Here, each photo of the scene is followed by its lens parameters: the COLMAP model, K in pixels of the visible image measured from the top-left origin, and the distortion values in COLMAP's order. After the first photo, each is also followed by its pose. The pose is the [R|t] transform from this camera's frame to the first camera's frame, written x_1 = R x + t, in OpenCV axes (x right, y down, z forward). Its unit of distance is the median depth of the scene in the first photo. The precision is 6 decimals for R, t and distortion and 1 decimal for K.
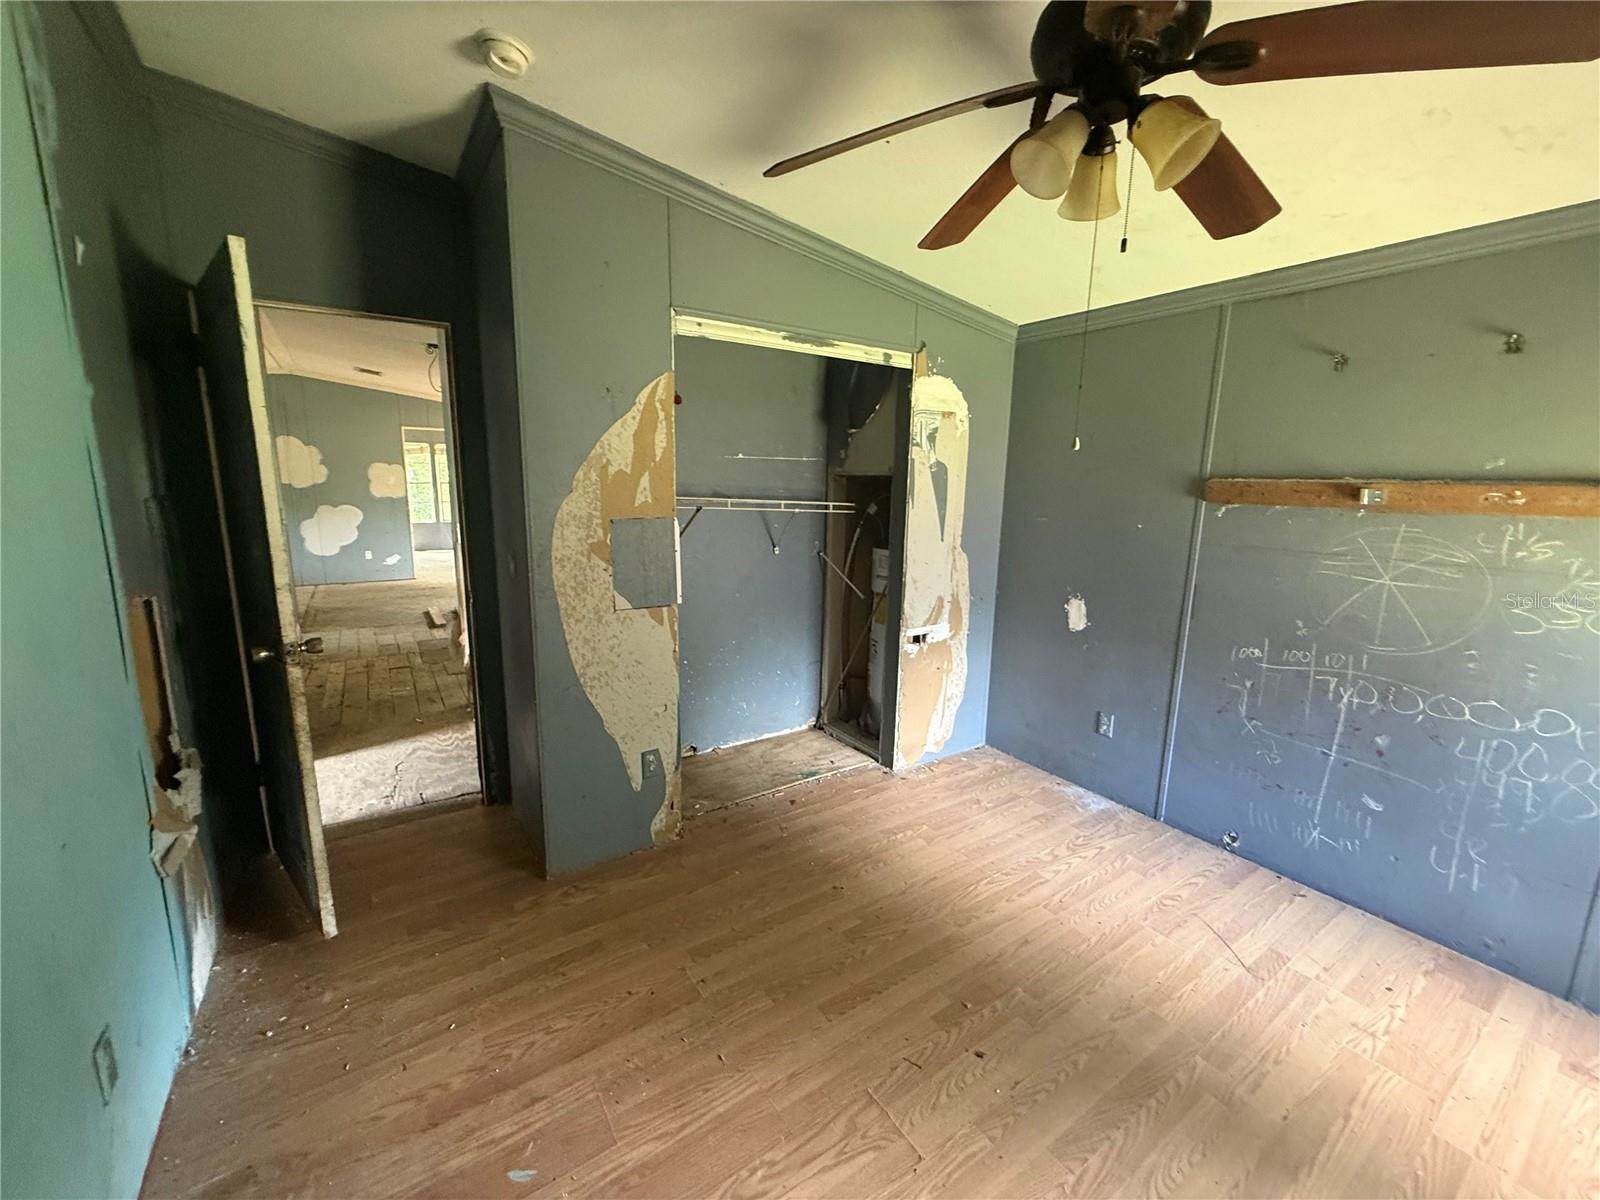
lens RADIAL K [[638.3, 0, 796.0], [0, 638.3, 598.2], [0, 0, 1]] dist [0.000225, 0.000208]
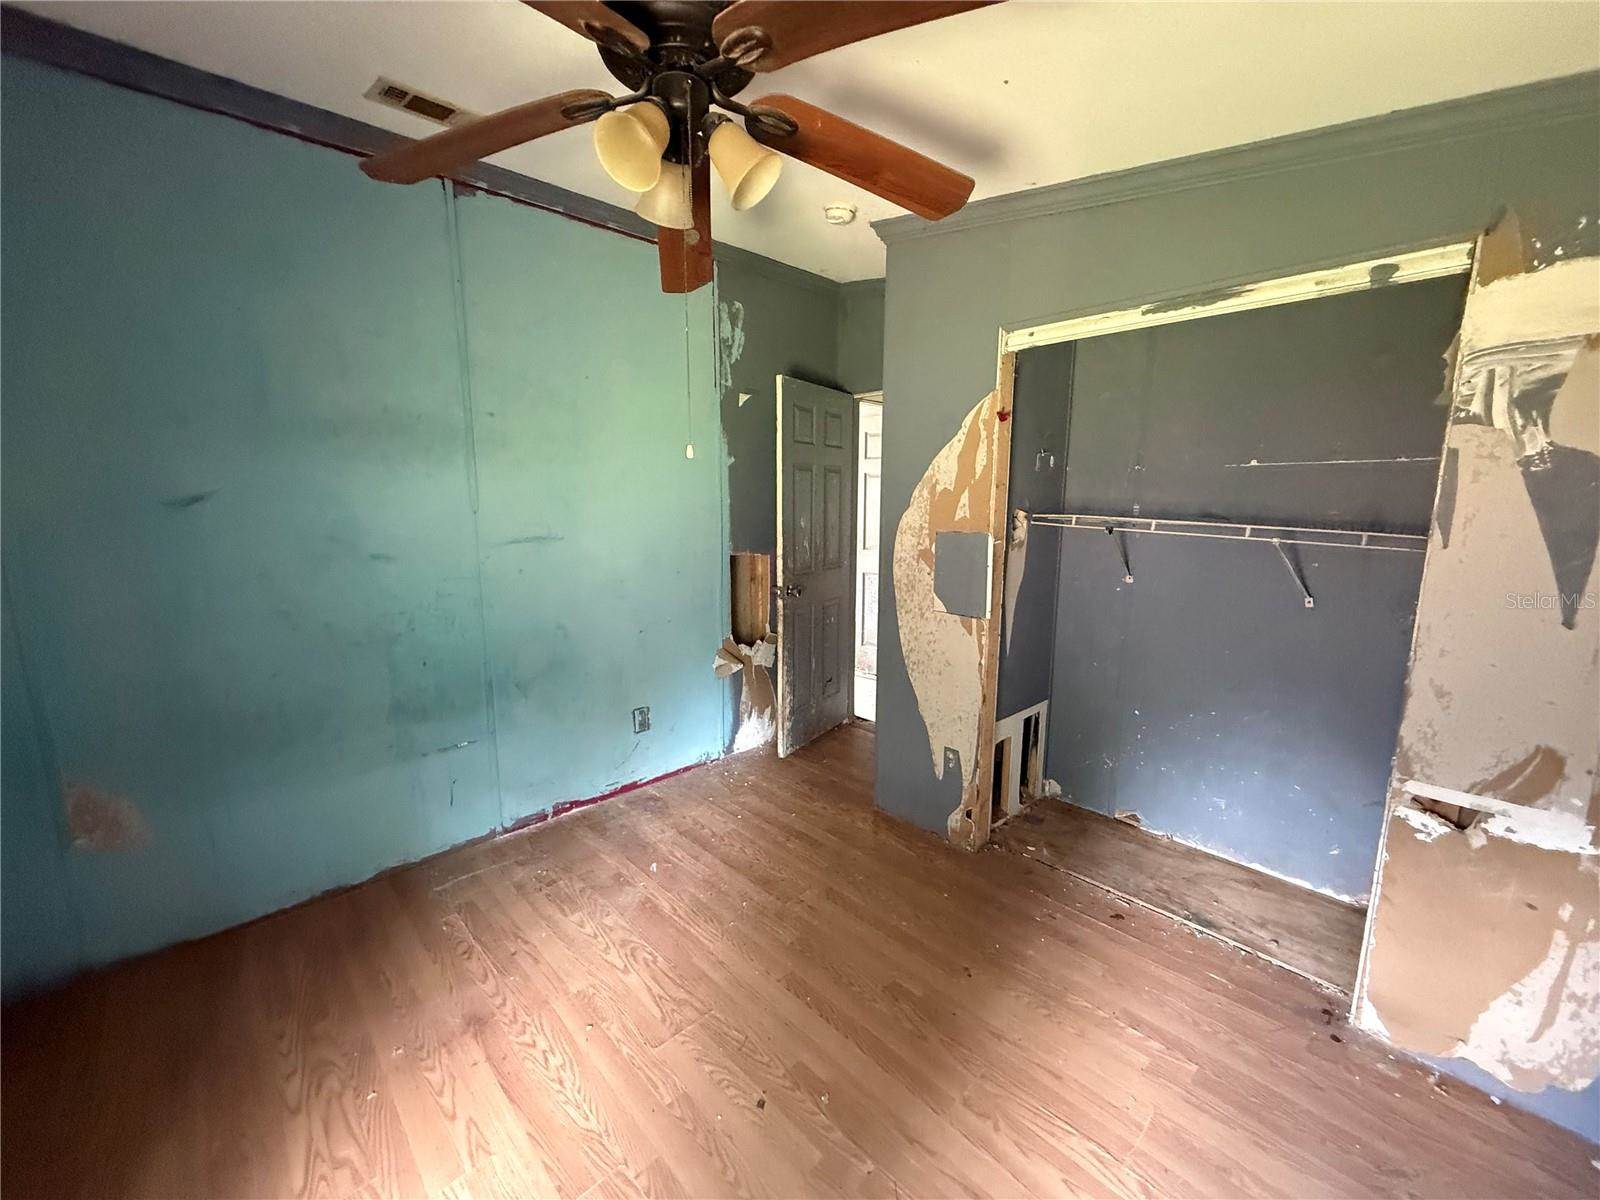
lens RADIAL K [[638.3, 0, 796.0], [0, 638.3, 598.2], [0, 0, 1]] dist [0.000225, 0.000208]
pose [[0.165415, 0.142538, -0.975869, 0.796558], [-0.178582, 0.977472, 0.112502, -0.088147], [0.969921, 0.155663, 0.187143, 0.550162]]
